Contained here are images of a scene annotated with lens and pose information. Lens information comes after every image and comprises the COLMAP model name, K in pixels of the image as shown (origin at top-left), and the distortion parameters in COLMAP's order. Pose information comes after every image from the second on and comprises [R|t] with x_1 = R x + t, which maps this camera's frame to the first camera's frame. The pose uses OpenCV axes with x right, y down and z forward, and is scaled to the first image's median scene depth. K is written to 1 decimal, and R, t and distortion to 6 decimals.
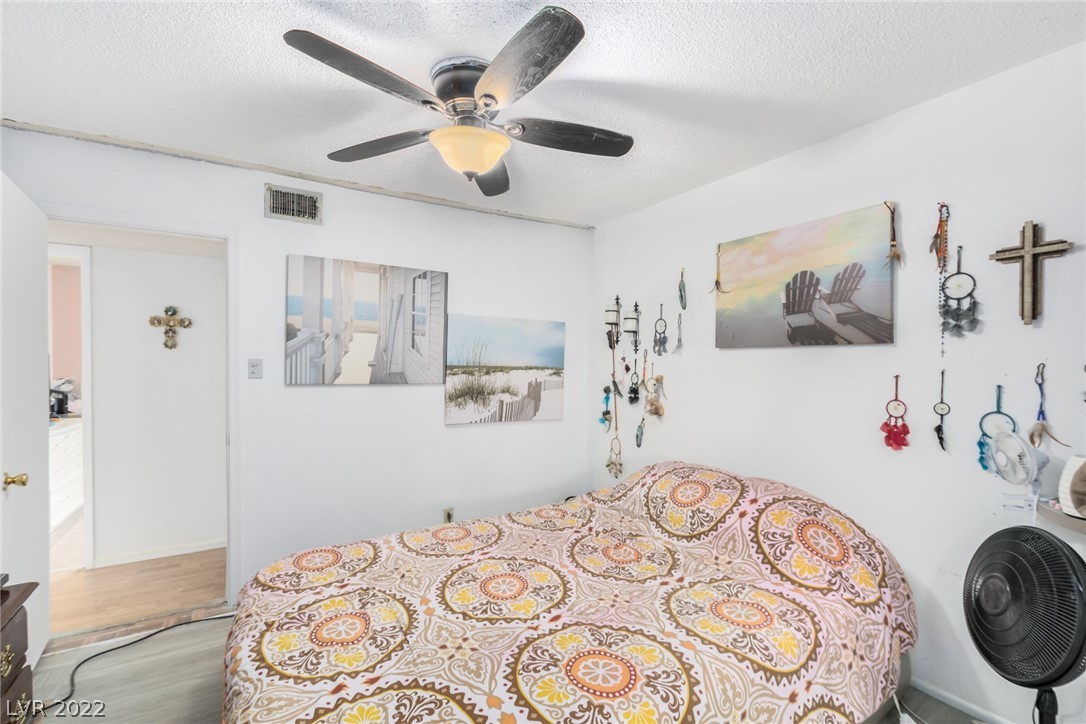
lens RADIAL K [[492.6, 0, 545.1], [0, 492.6, 361.3], [0, 0, 1]] dist [0.001721, 0.000119]
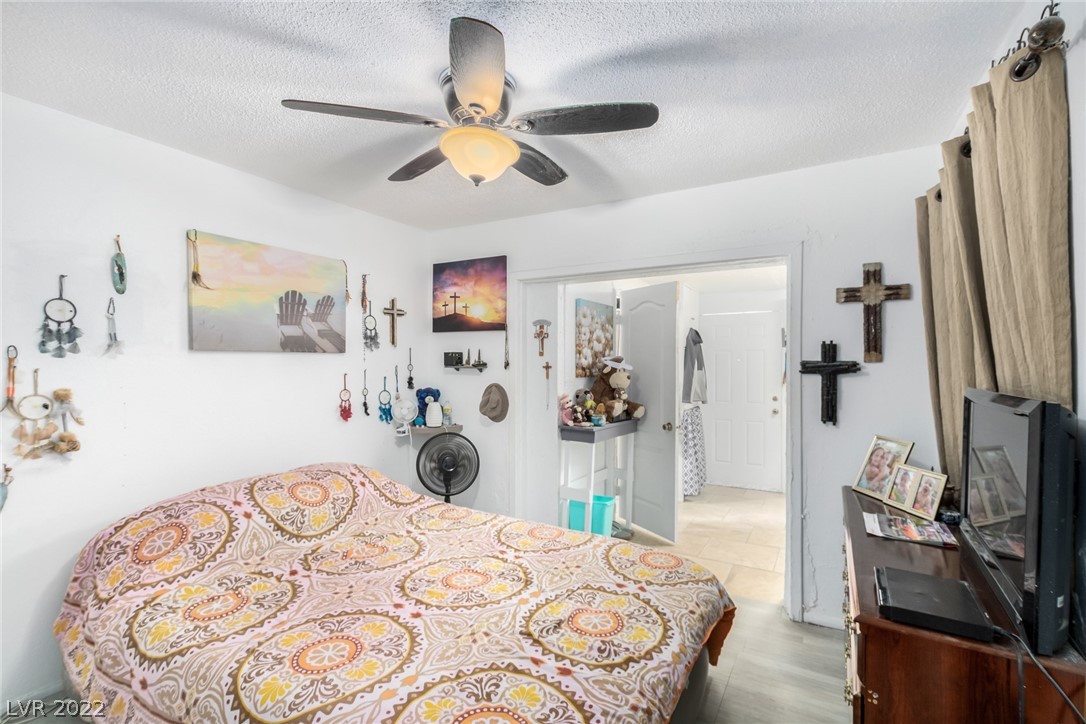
lens RADIAL K [[492.6, 0, 545.1], [0, 492.6, 361.3], [0, 0, 1]] dist [0.001721, 0.000119]
pose [[-0.474940, -0.001003, 0.880017, -0.867272], [-0.002466, 0.999997, -0.000192, -0.011112], [-0.880015, -0.002262, -0.474941, 1.074802]]
